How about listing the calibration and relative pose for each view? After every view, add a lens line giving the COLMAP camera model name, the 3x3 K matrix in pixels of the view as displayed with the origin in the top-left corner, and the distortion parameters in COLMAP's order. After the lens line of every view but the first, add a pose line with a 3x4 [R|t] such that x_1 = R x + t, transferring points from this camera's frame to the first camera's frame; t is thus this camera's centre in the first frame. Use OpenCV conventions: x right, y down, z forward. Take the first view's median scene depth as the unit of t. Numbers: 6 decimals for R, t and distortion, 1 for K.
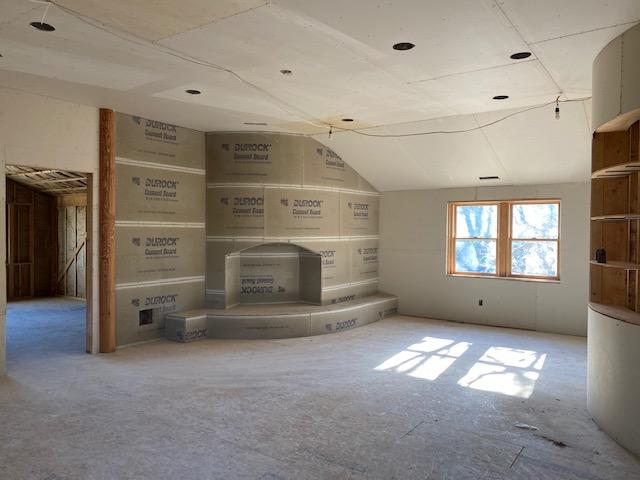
lens RADIAL K [[503.8, 0, 320.0], [0, 503.8, 240.0], [0, 0, 1]] dist [0.068501, 0.005076]
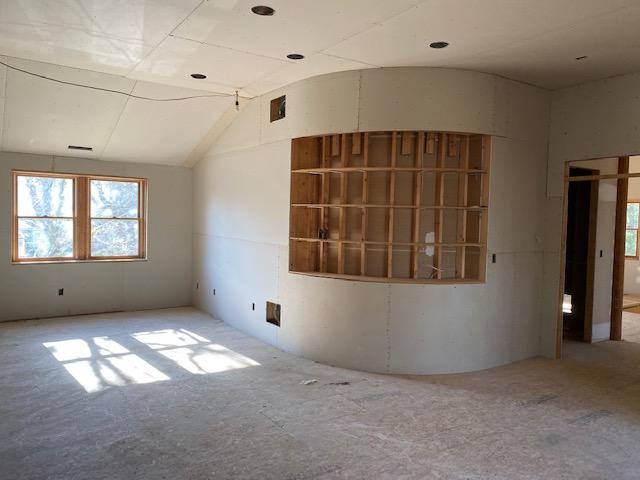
lens RADIAL K [[503.8, 0, 320.0], [0, 503.8, 240.0], [0, 0, 1]] dist [0.068501, 0.005076]
pose [[0.377746, -0.043345, 0.924894, -0.323312], [-0.004412, 0.998808, 0.048611, -0.008781], [-0.925899, -0.022443, 0.377104, 0.274744]]
